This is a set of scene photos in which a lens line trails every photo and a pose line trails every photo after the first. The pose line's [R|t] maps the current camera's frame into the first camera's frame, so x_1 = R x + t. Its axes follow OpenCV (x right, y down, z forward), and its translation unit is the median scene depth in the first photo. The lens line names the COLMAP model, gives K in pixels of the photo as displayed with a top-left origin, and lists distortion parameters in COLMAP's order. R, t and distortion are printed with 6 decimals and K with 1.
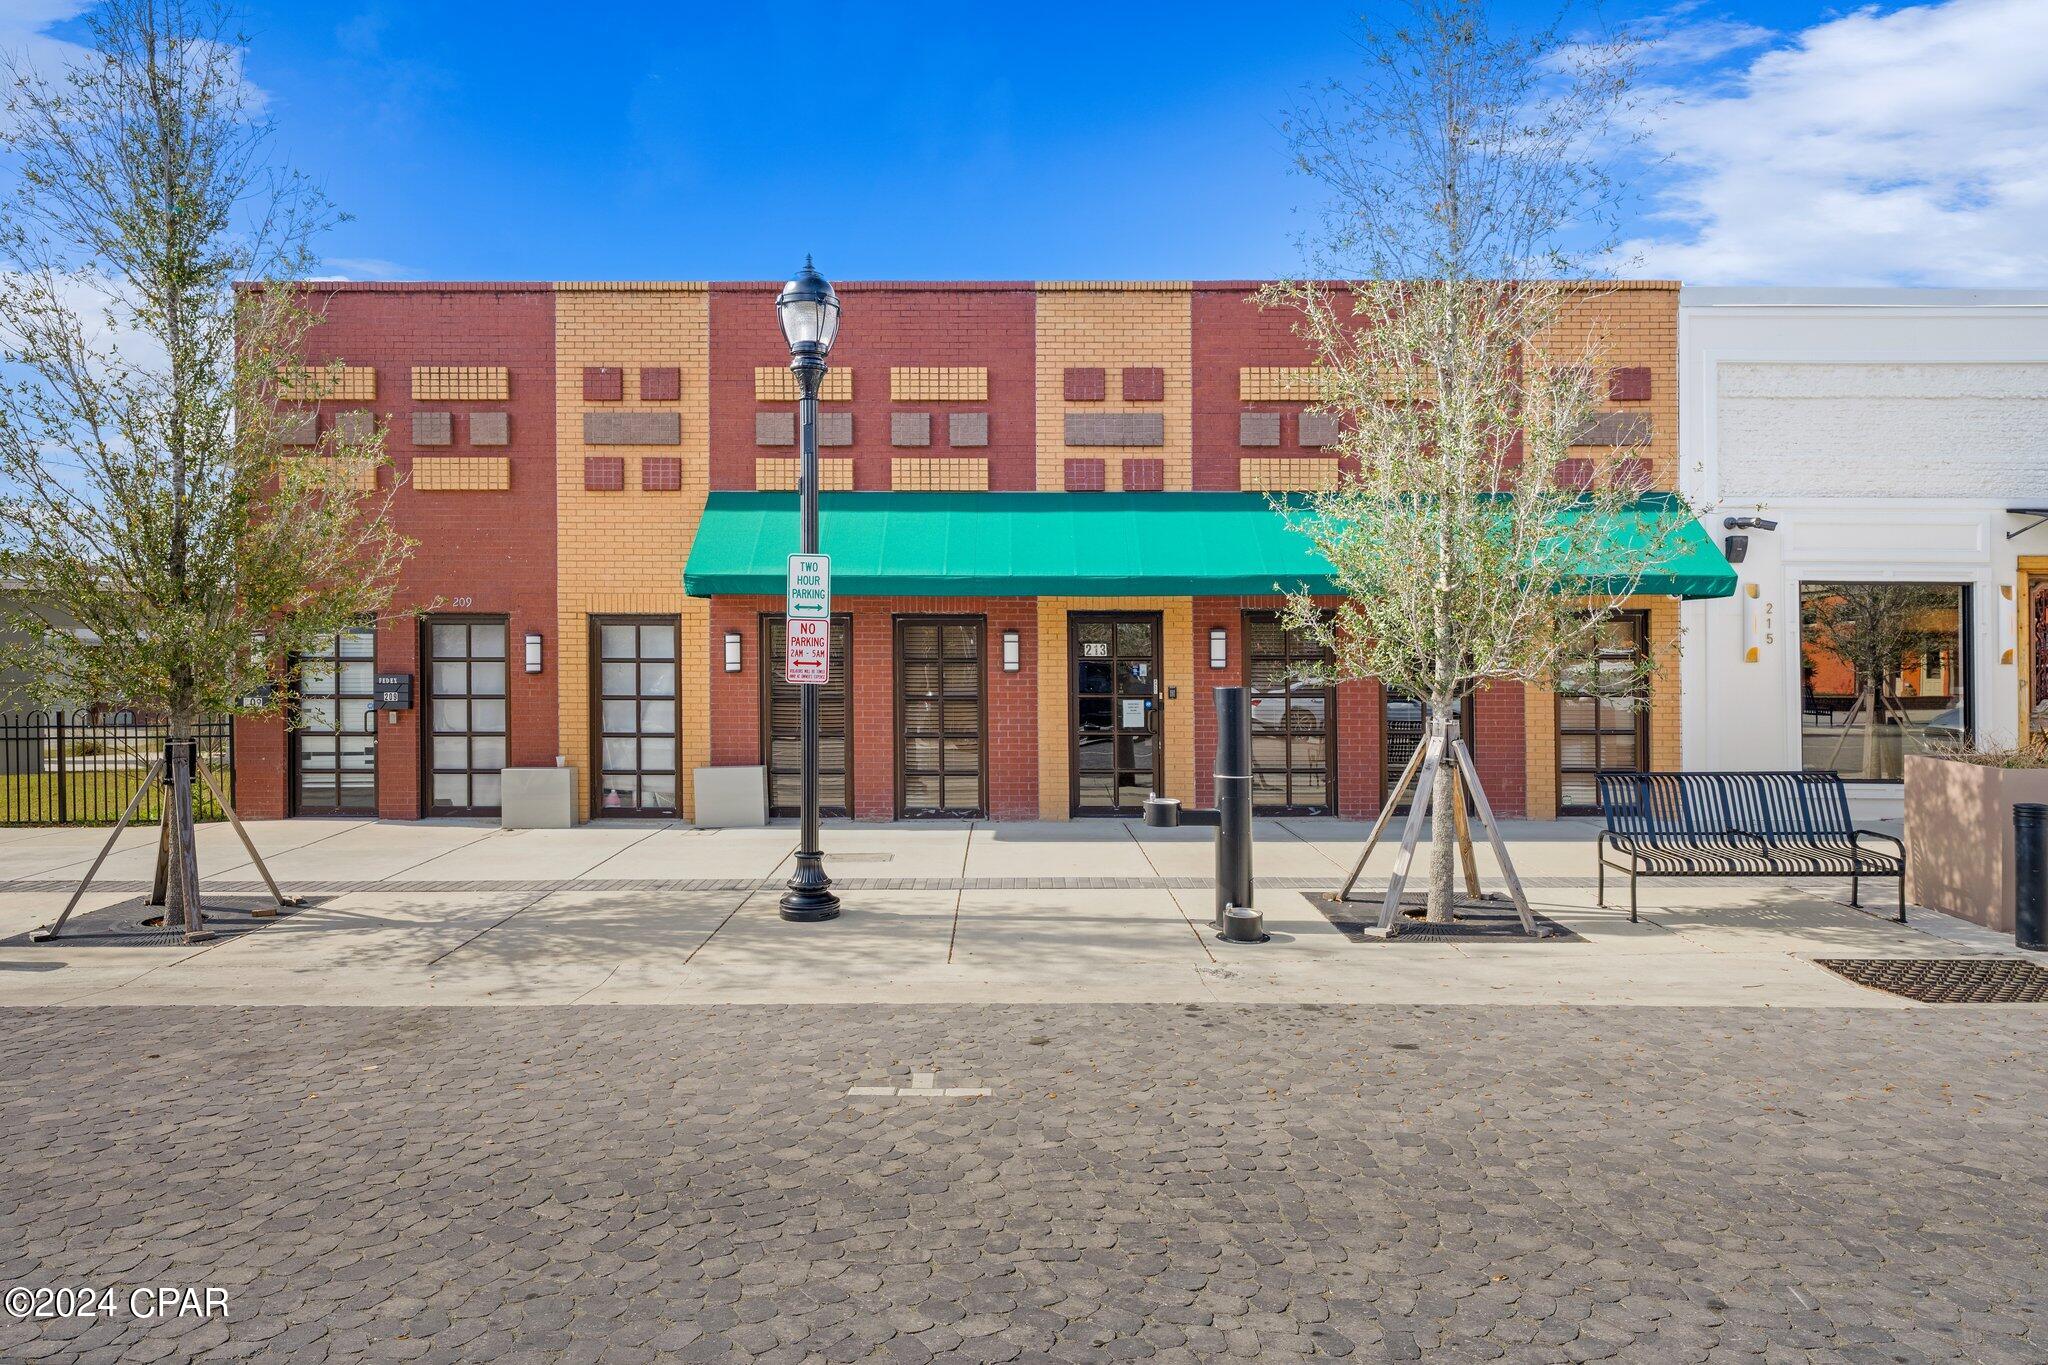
lens RADIAL K [[1268.1, 0, 1026.4], [0, 1268.1, 670.8], [0, 0, 1]] dist [0.010681, 0.000846]
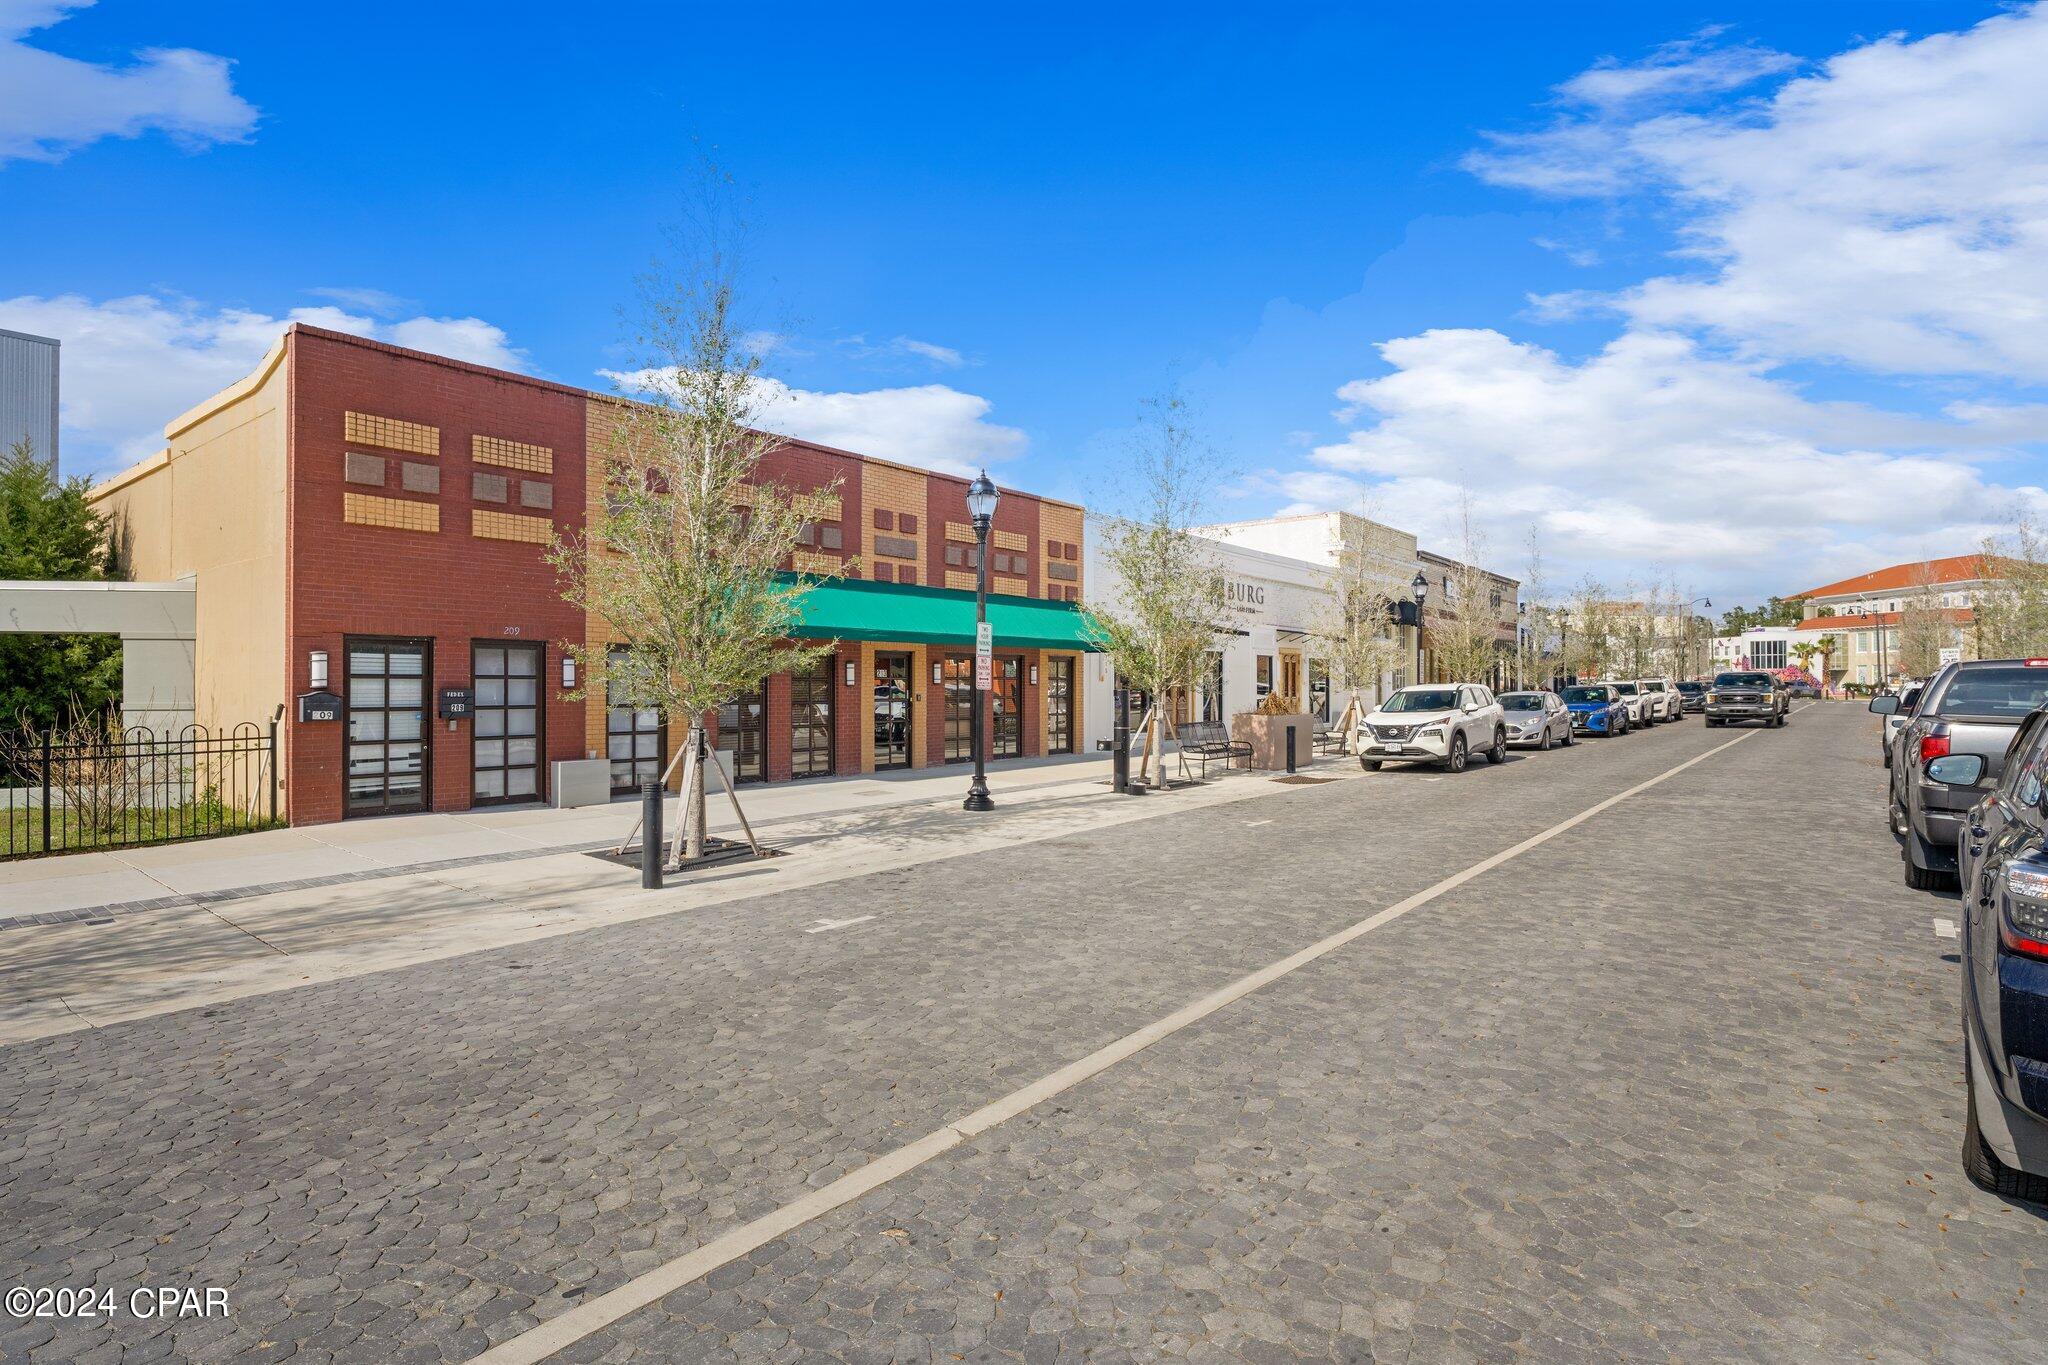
lens RADIAL K [[1057.7, 0, 1024.6], [0, 1057.7, 678.5], [0, 0, 1]] dist [0.001349, -0.000075]
pose [[0.606589, 0.003985, 0.795006, -0.978294], [0.005992, 0.999936, -0.009584, 0.005733], [-0.794993, 0.010578, 0.606526, -0.024171]]
